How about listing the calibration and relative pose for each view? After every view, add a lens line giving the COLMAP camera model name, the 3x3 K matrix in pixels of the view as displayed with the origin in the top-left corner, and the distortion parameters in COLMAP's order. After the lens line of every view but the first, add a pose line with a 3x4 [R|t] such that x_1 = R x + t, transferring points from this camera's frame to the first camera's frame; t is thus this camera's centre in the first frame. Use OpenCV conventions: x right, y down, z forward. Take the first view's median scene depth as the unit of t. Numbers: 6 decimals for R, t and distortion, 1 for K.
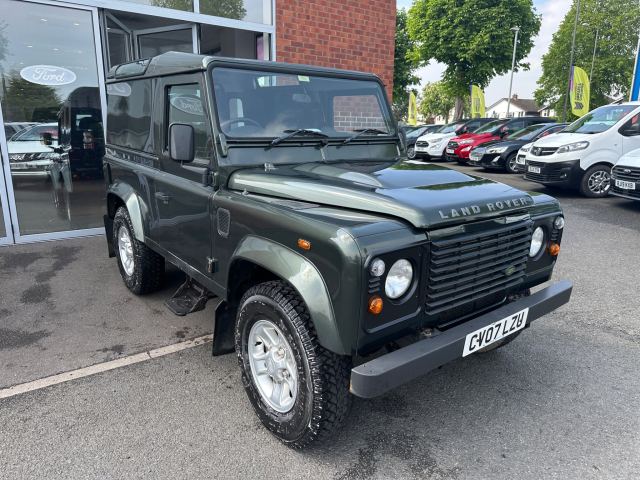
lens RADIAL K [[448.8, 0, 320.3], [0, 448.8, 244.2], [0, 0, 1]] dist [0.037568, -0.047024]
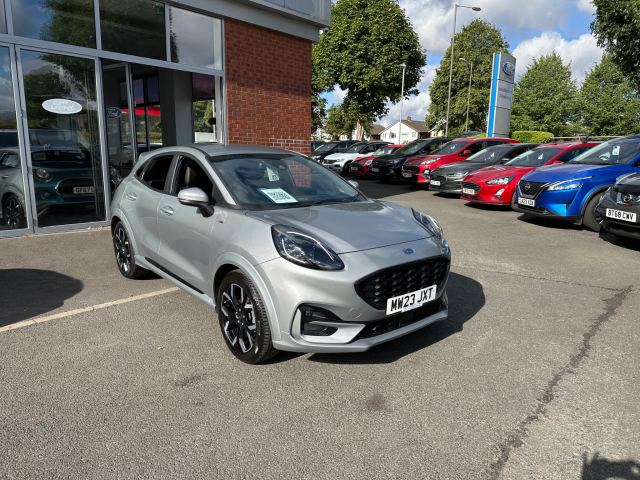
lens RADIAL K [[448.8, 0, 320.3], [0, 448.8, 244.2], [0, 0, 1]] dist [0.037568, -0.047024]
pose [[0.980242, -0.029602, 0.195576, -0.086188], [0.036059, 0.998913, -0.029537, 0.067474], [-0.194489, 0.036005, 0.980244, -0.300951]]
